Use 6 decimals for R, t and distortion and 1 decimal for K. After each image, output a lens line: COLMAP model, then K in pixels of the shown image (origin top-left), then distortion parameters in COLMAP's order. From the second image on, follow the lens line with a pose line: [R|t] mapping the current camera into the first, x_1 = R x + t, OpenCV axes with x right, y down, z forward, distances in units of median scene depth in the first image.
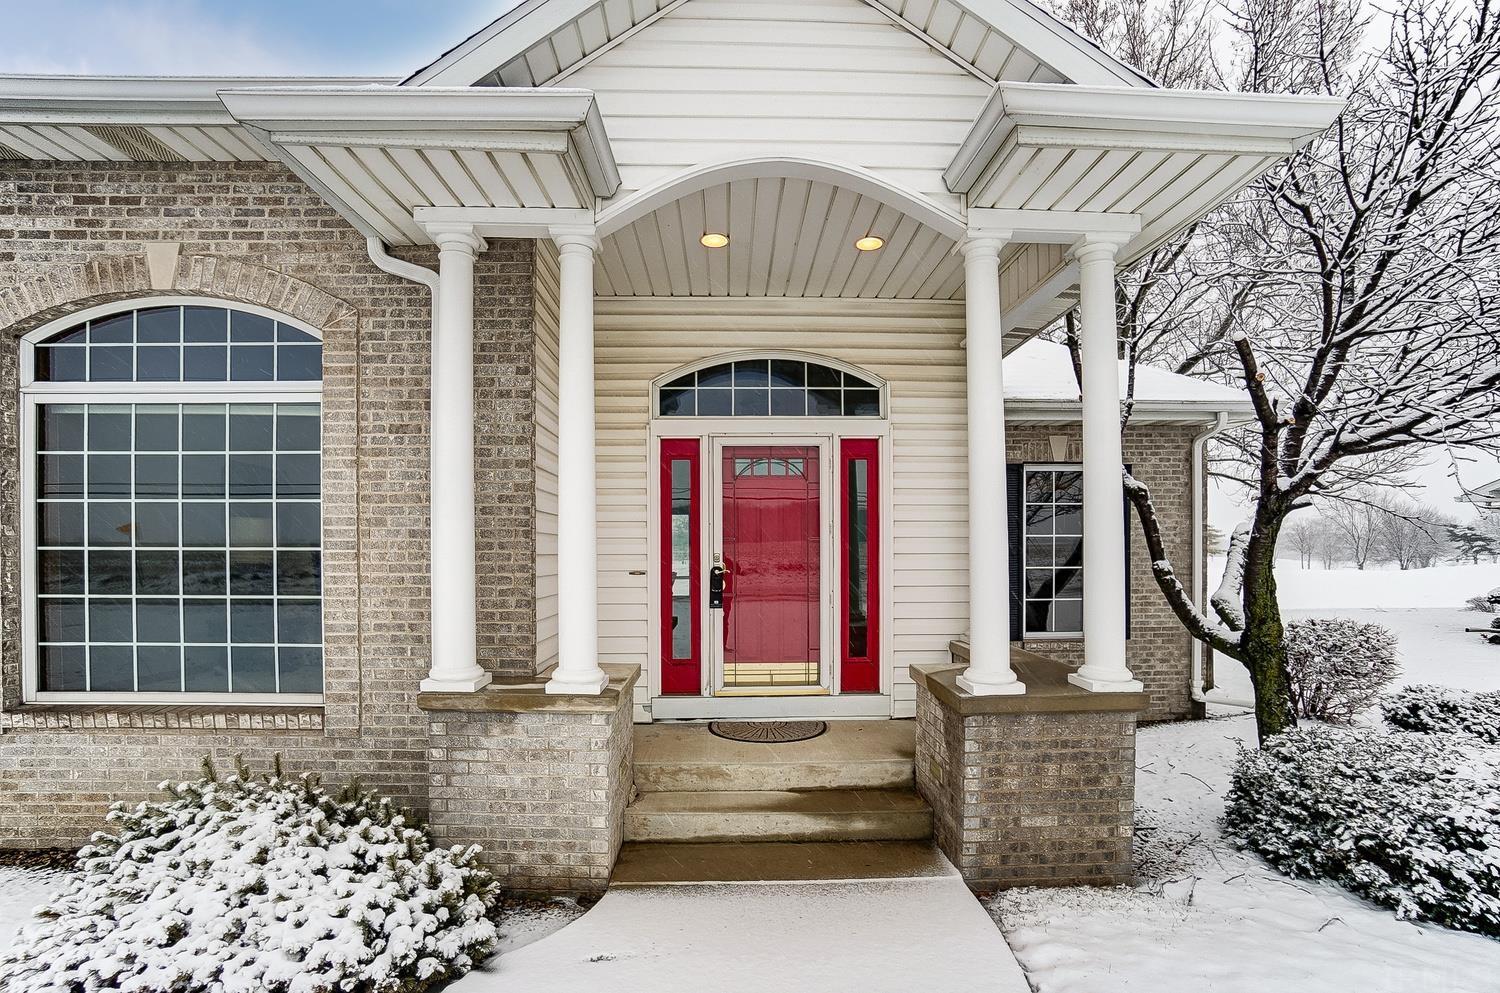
lens RADIAL K [[682.5, 0, 746.7], [0, 682.5, 543.4], [0, 0, 1]] dist [-0.055879, 0.021373]
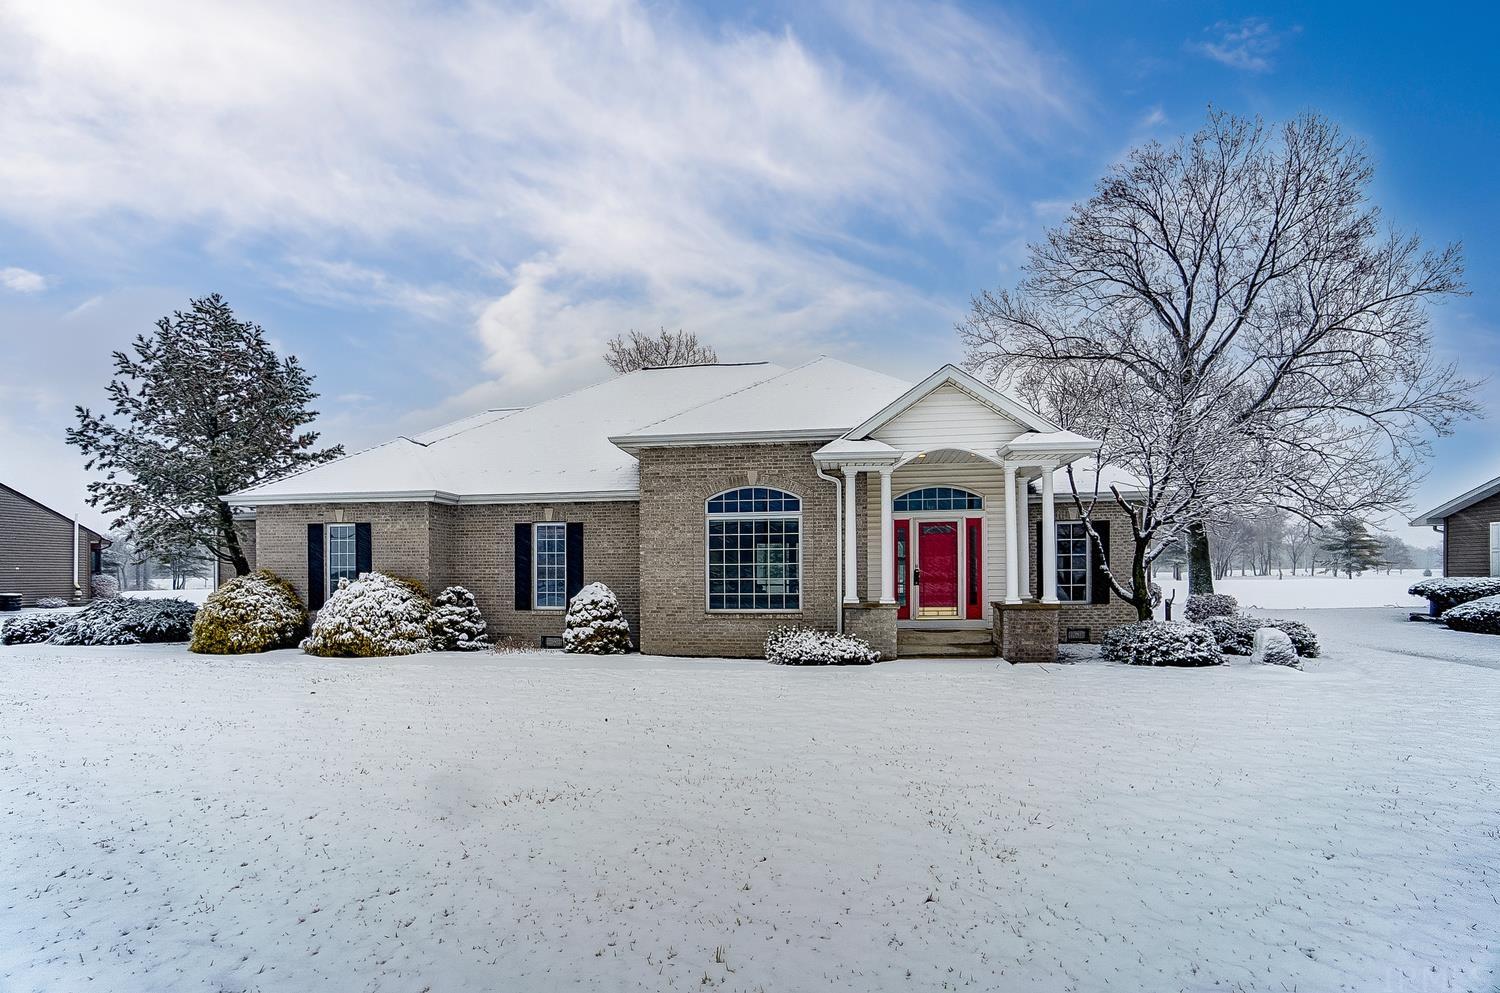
lens RADIAL K [[692.9, 0, 746.5], [0, 692.9, 578.4], [0, 0, 1]] dist [-0.057879, 0.022390]
pose [[0.984424, -0.007355, -0.175656, -0.301165], [0.011613, 0.999663, 0.023224, -0.000583], [0.175426, -0.024902, 0.984178, -2.316575]]
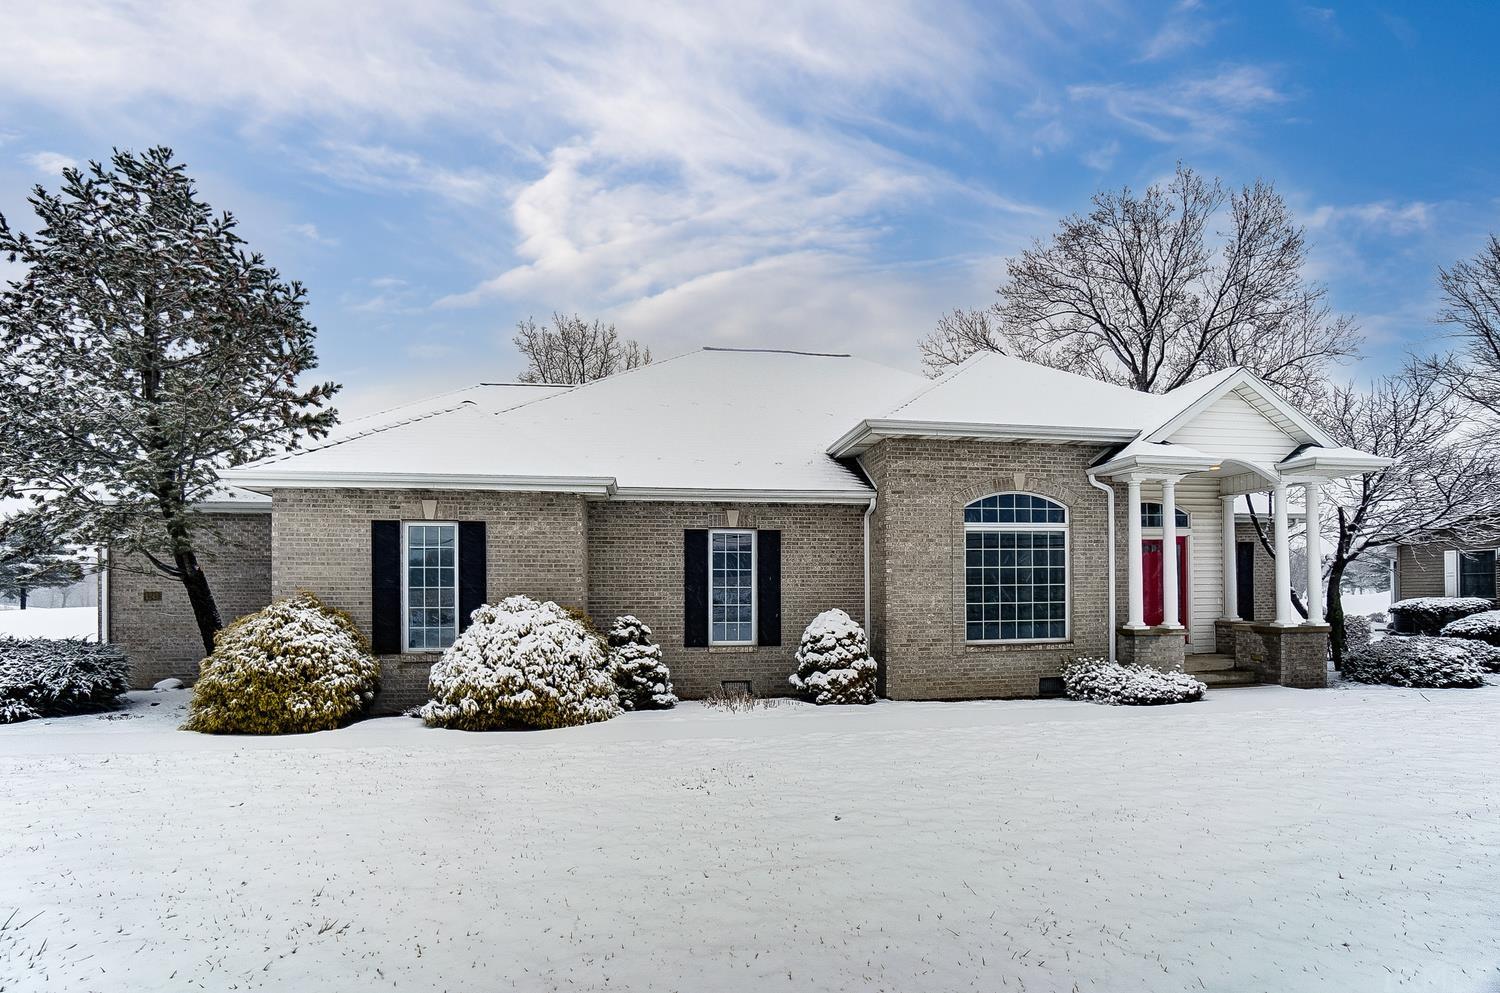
lens RADIAL K [[703.6, 0, 747.2], [0, 703.6, 579.1], [0, 0, 1]] dist [-0.081461, 0.040340]
pose [[0.992413, -0.008062, 0.122686, -2.278376], [0.008191, 0.999966, -0.000546, -0.022110], [-0.122677, 0.001546, 0.992445, -1.662012]]
